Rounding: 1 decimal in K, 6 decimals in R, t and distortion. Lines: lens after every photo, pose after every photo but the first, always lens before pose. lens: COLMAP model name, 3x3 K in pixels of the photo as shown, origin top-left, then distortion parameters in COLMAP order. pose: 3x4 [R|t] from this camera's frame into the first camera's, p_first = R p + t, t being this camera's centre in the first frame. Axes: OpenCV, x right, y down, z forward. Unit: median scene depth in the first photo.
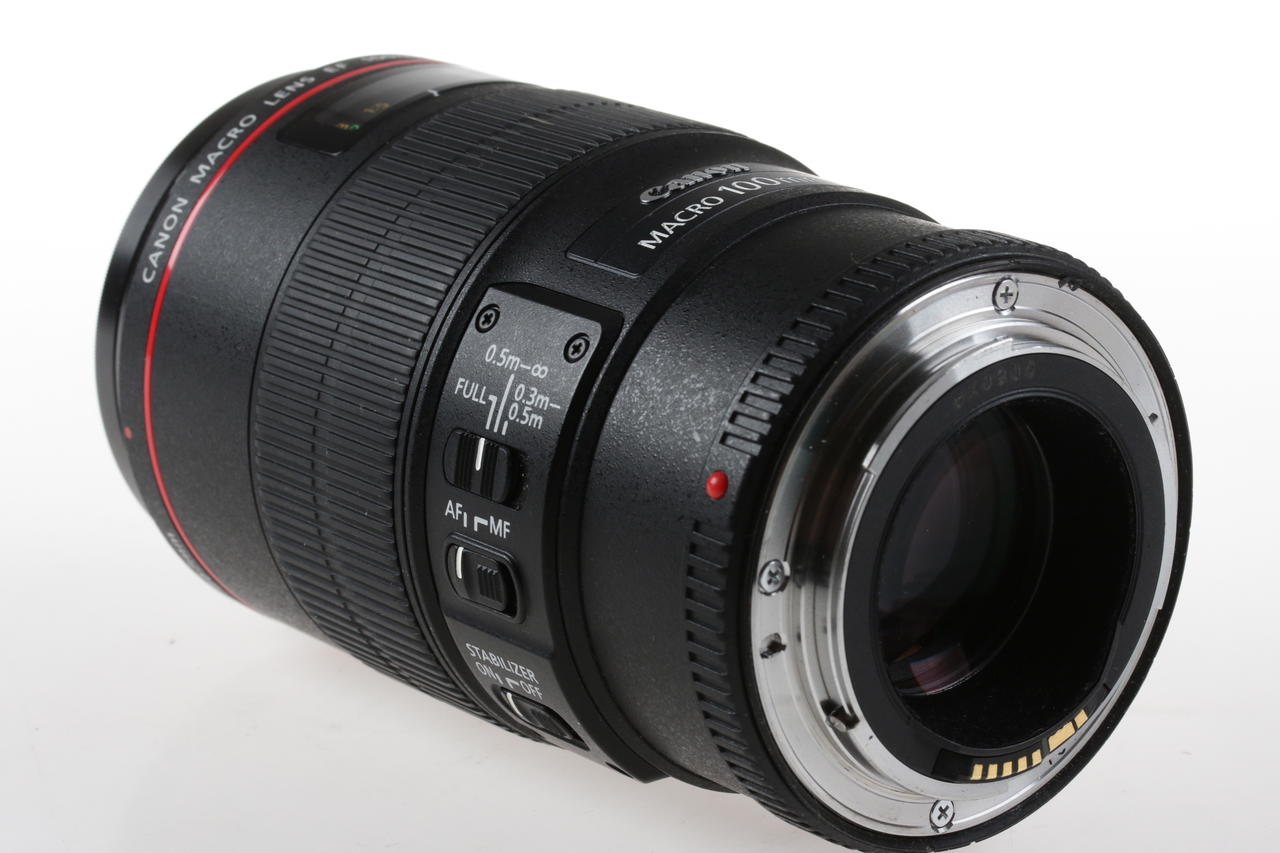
lens RADIAL K [[3902.2, 0, 638.0], [0, 3902.2, 426.3], [0, 0, 1]] dist [0.012878, 0.000000]
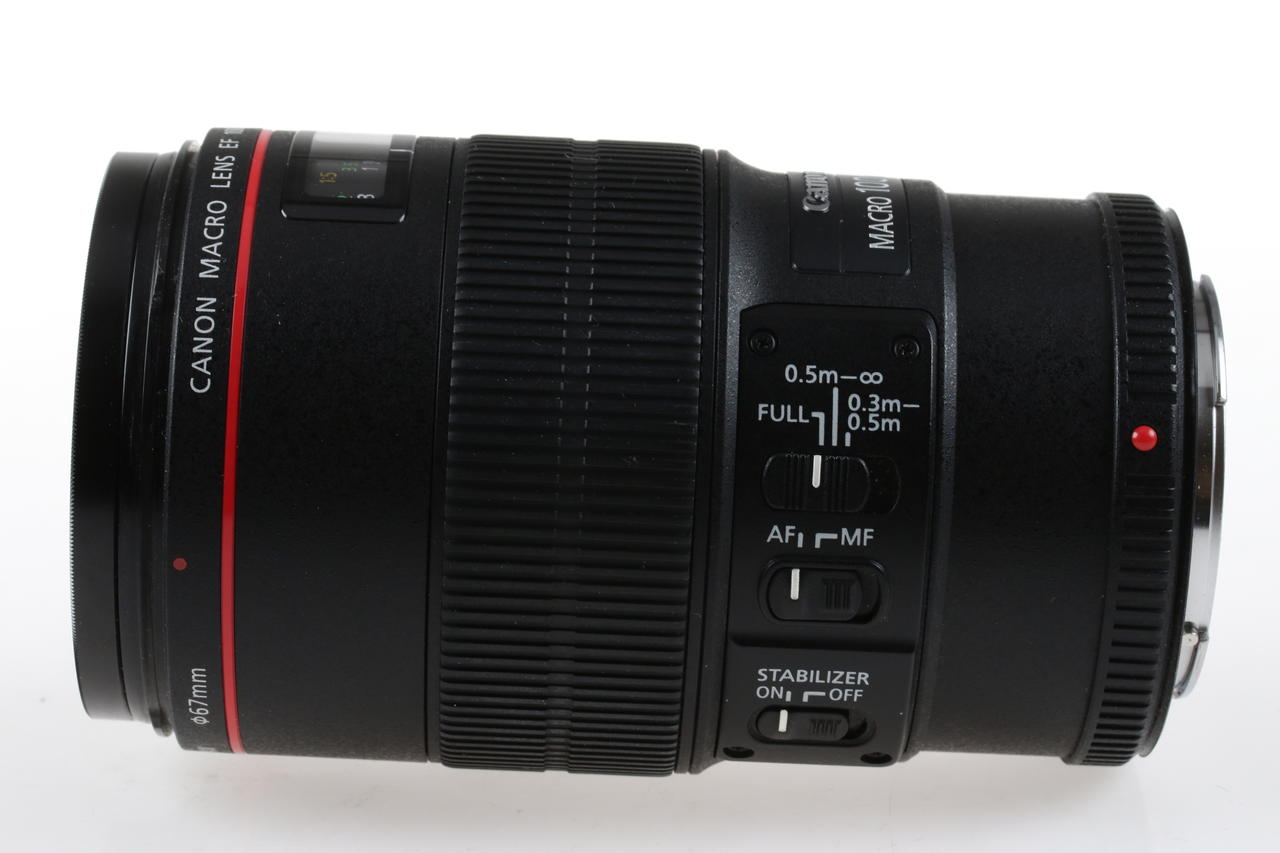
lens RADIAL K [[3902.2, 0, 638.6], [0, 3902.2, 426.5], [0, 0, 1]] dist [0.012878, 0.000000]
pose [[0.625999, -0.159974, 0.763239, -0.847522], [0.175656, 0.982506, 0.061861, -0.075719], [-0.759783, 0.095342, 0.643148, 0.385334]]
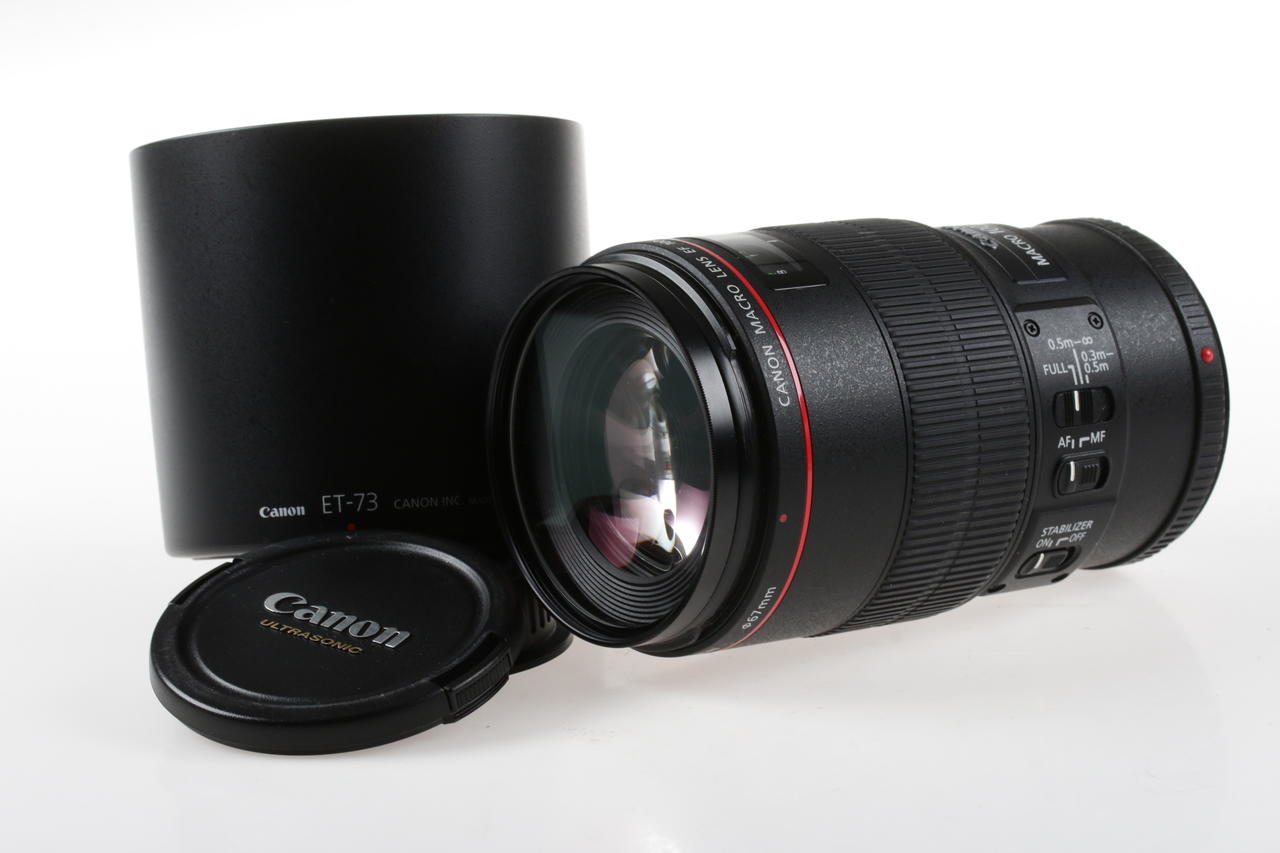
lens RADIAL K [[3902.2, 0, 640.2], [0, 3902.2, 426.3], [0, 0, 1]] dist [0.012878, 0.000000]
pose [[0.023940, -0.201767, 0.979141, -1.690958], [0.252877, 0.948793, 0.189330, -0.347653], [-0.967202, 0.243070, 0.073736, 1.068321]]
